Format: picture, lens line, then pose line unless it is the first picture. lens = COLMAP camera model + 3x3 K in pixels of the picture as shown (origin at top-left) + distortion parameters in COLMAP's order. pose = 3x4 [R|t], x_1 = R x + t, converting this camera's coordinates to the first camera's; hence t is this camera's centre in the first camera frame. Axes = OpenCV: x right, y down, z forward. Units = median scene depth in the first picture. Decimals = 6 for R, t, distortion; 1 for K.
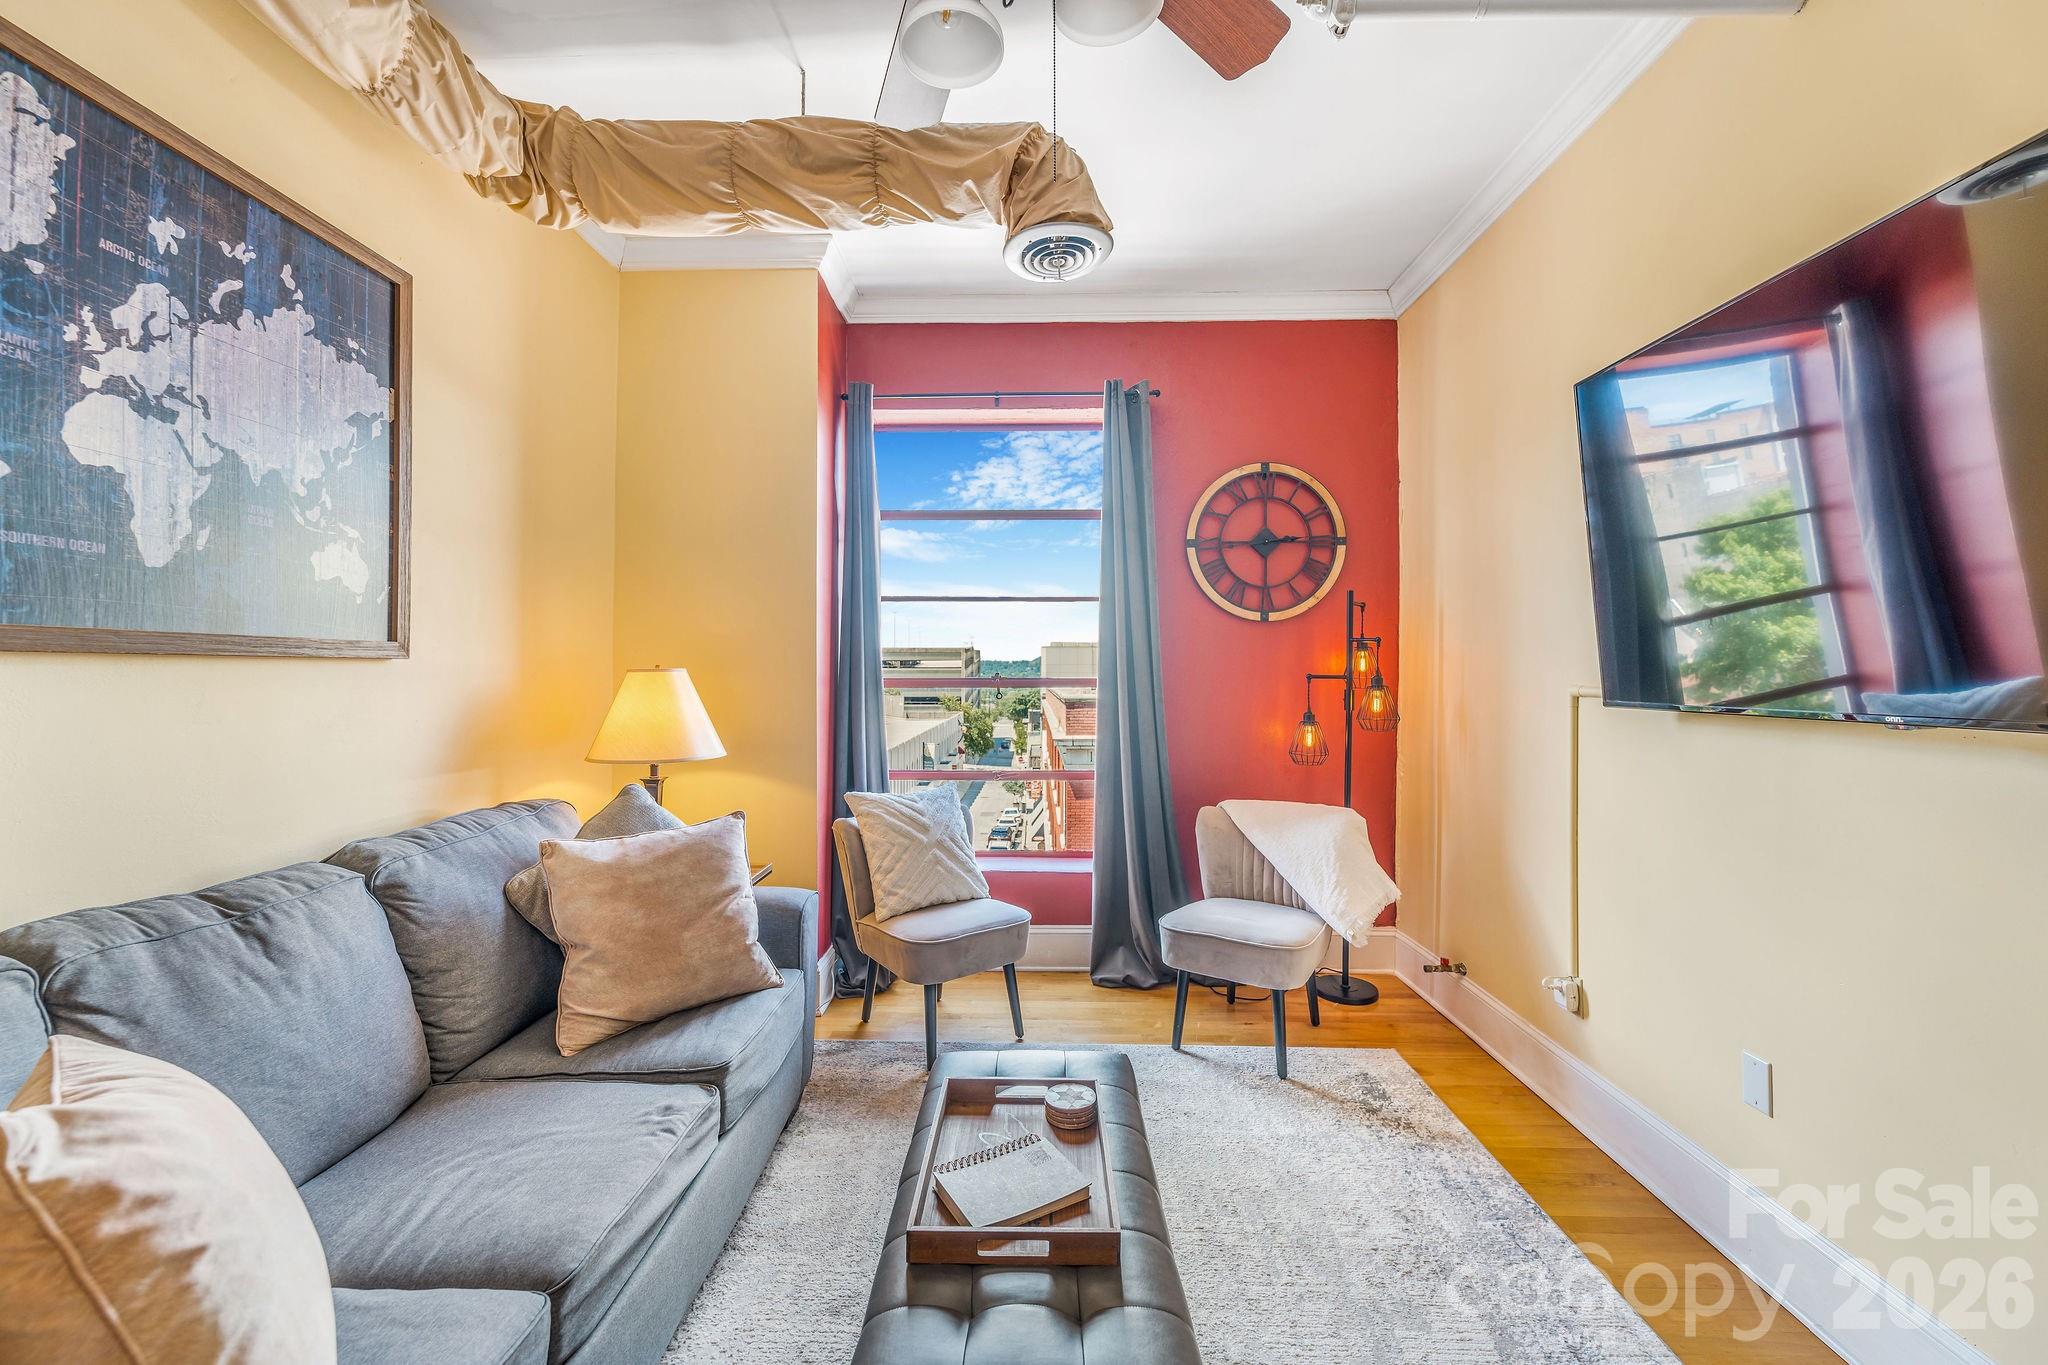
lens RADIAL K [[838.9, 0, 1020.9], [0, 838.9, 661.8], [0, 0, 1]] dist [0.008378, -0.005361]
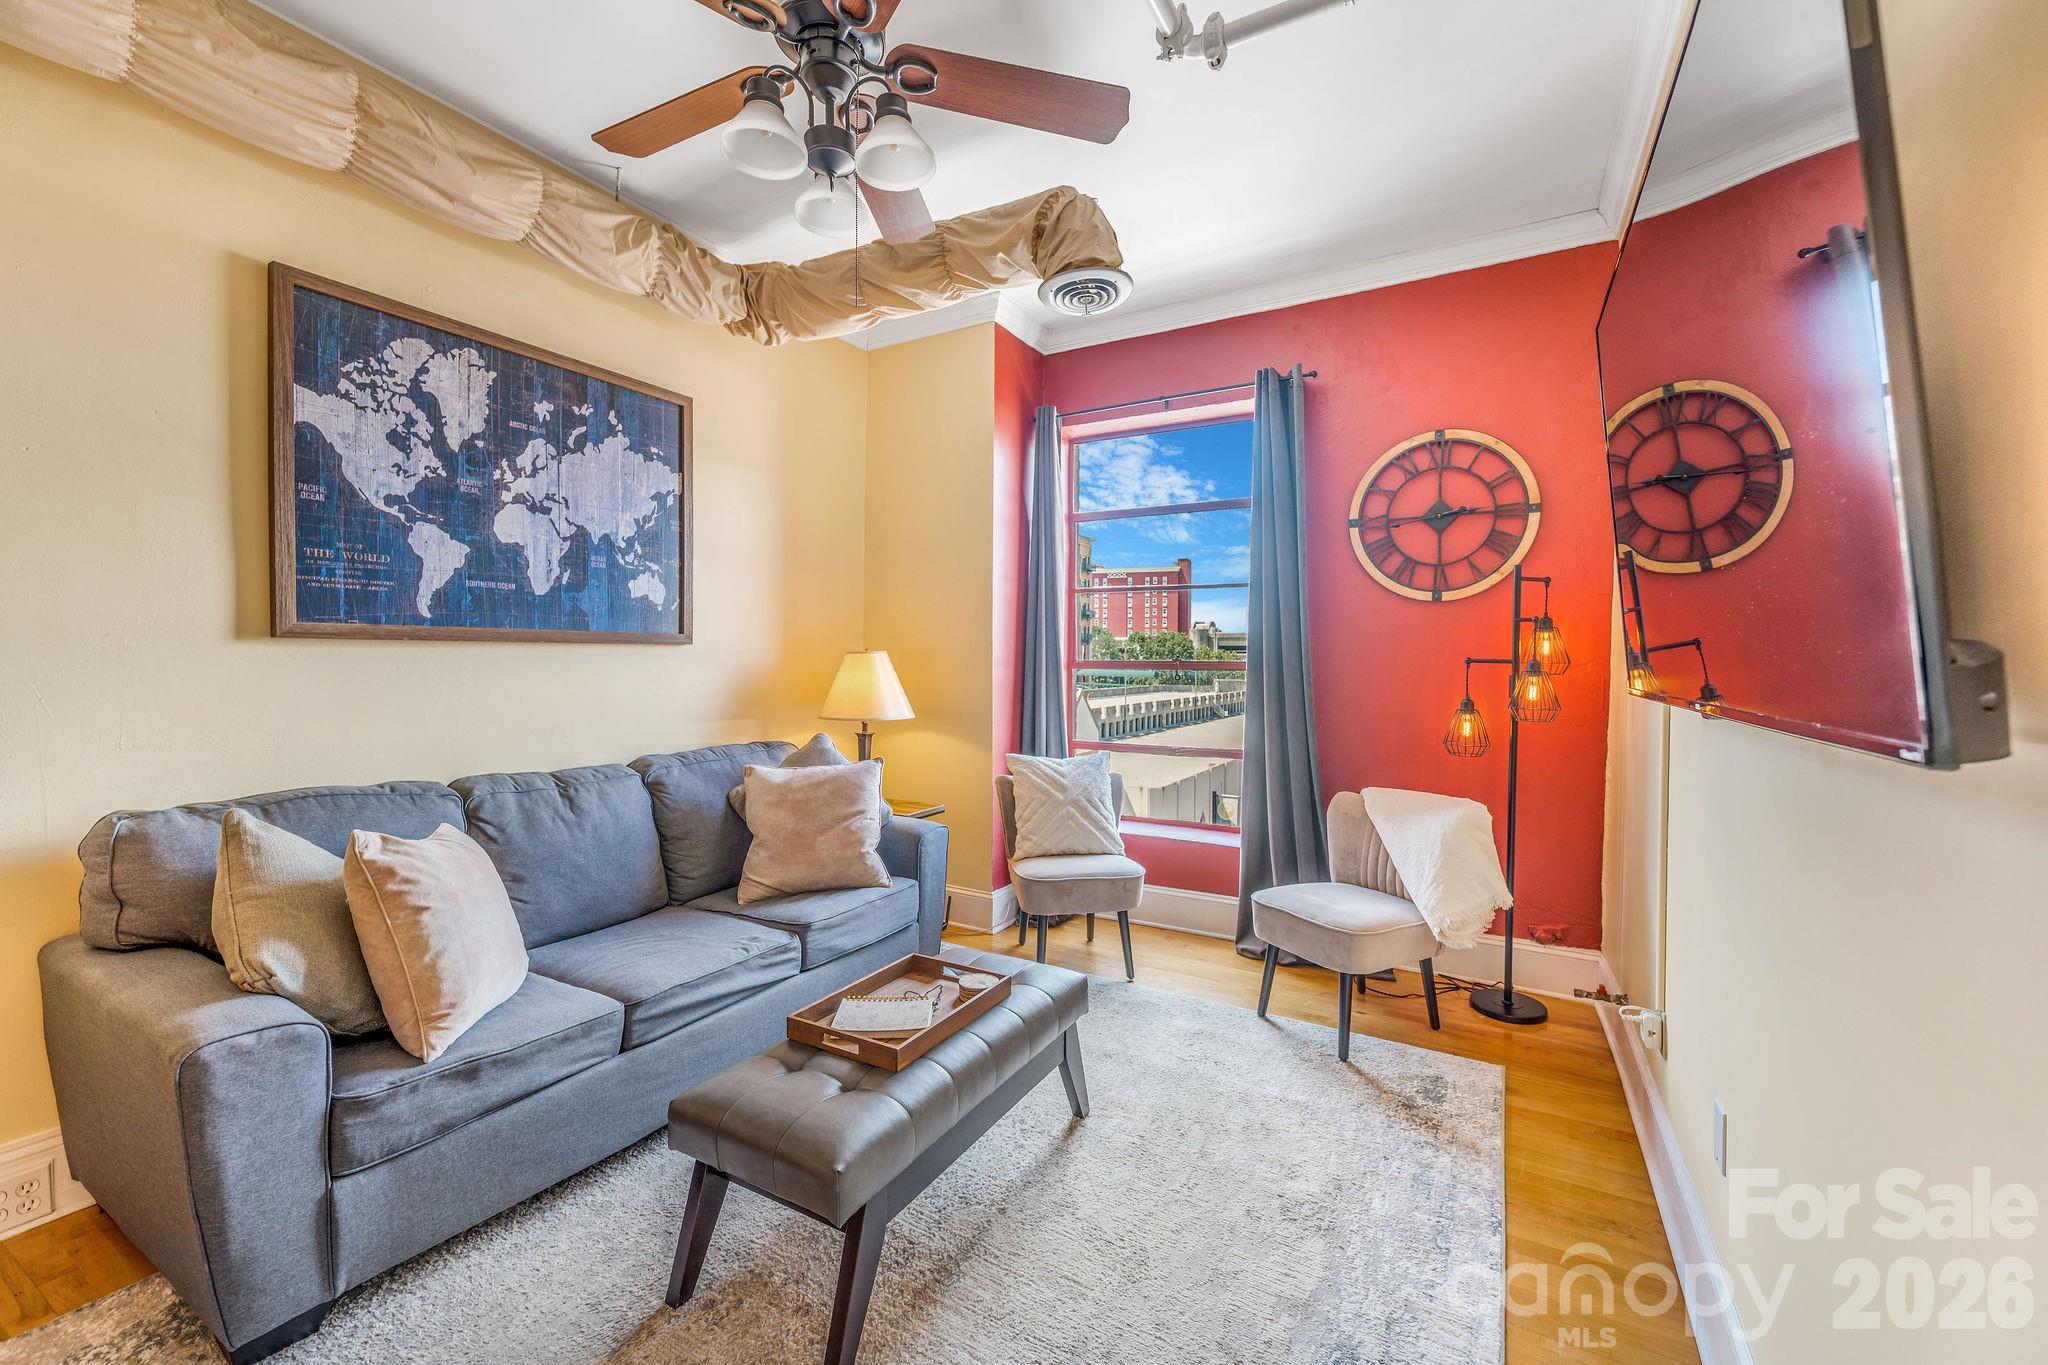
lens RADIAL K [[838.9, 0, 1020.9], [0, 838.9, 661.8], [0, 0, 1]] dist [0.008378, -0.005361]
pose [[0.873226, 0.005644, -0.487283, 0.593657], [0.002329, 0.999873, 0.015755, 0.005362], [0.487310, -0.014892, 0.873102, -0.069232]]
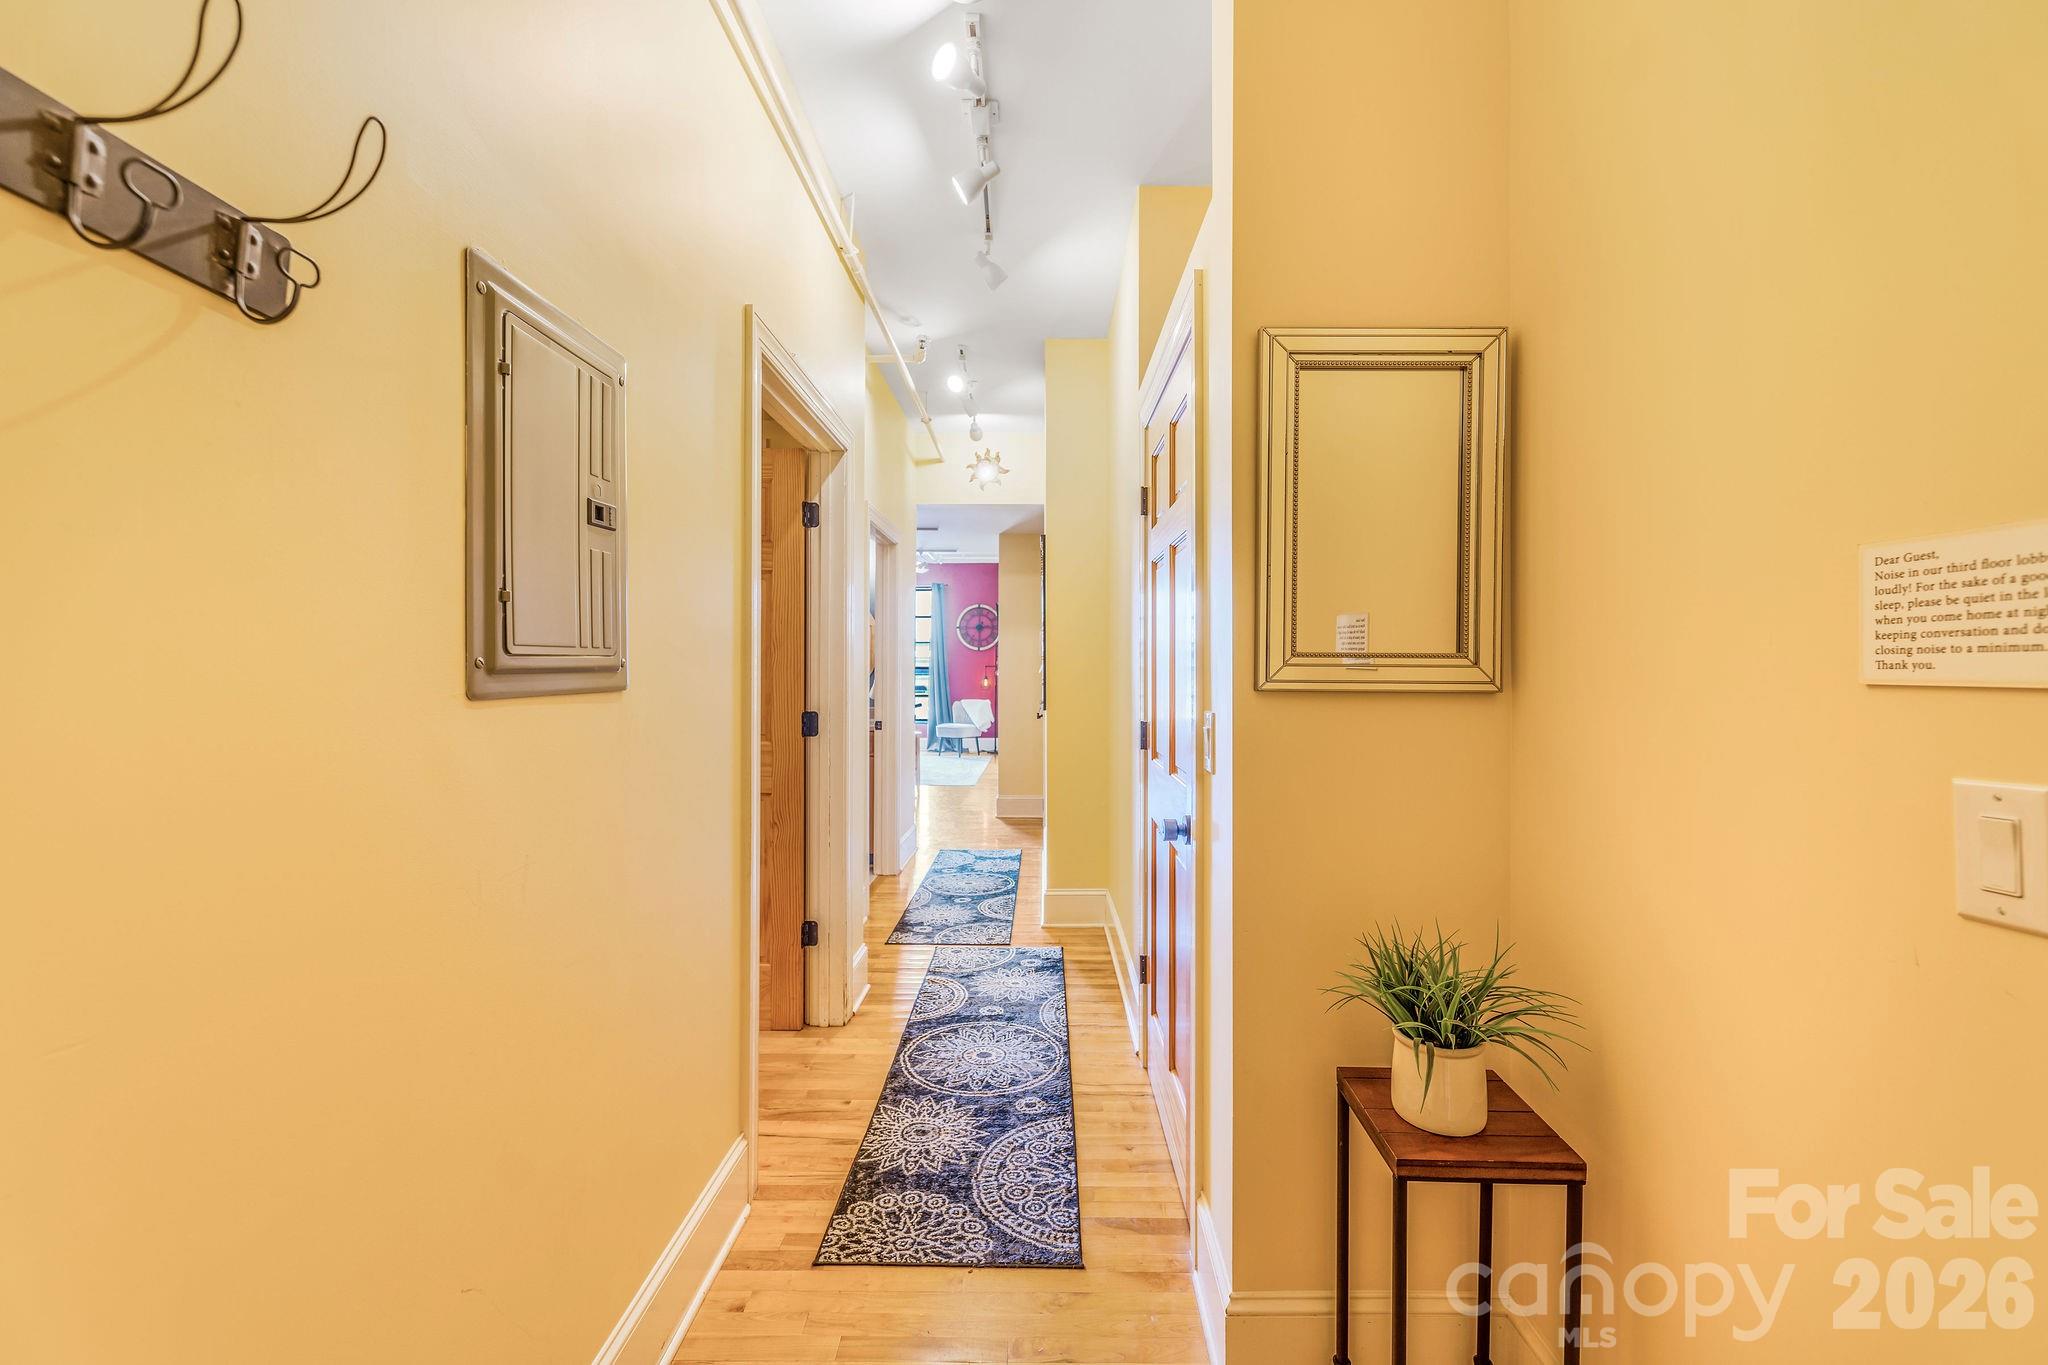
lens RADIAL K [[824.7, 0, 1027.0], [0, 824.7, 655.7], [0, 0, 1]] dist [0.008947, -0.004971]
pose [[0.999997, 0.001148, -0.001976, 0.865054], [-0.001131, 0.999960, 0.008844, -0.095367], [0.001986, -0.008842, 0.999959, -4.256245]]
